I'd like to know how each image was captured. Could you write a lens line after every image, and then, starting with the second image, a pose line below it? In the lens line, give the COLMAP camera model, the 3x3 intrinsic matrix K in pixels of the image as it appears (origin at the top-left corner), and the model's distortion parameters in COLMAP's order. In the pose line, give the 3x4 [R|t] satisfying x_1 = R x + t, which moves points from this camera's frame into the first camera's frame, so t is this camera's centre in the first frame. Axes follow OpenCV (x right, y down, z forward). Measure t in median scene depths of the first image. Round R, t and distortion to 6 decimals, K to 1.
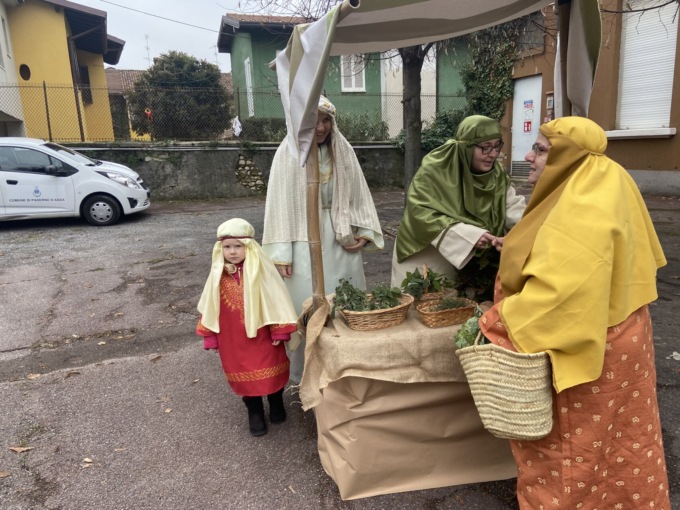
lens RADIAL K [[508.2, 0, 340.0], [0, 508.2, 255.0], [0, 0, 1]] dist [0.098109, -0.142117]
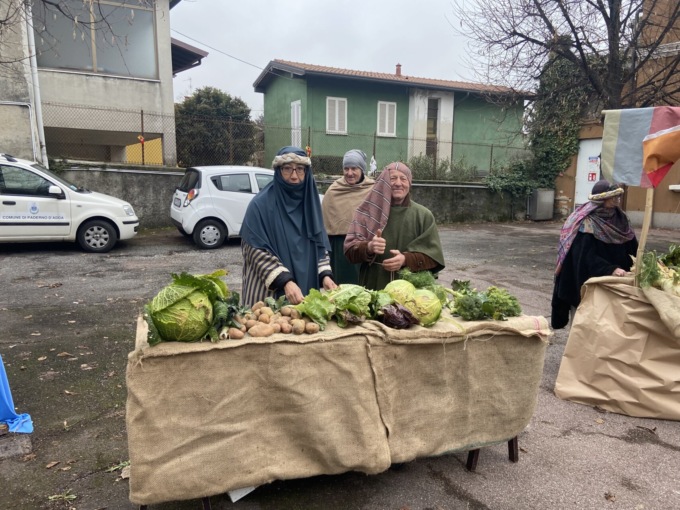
lens RADIAL K [[508.2, 0, 340.0], [0, 508.2, 255.0], [0, 0, 1]] dist [0.098109, -0.142117]
pose [[0.981669, 0.022089, 0.189308, -0.281706], [-0.009056, 0.997545, -0.069434, 0.020778], [-0.190377, 0.066447, 0.979460, -0.064304]]
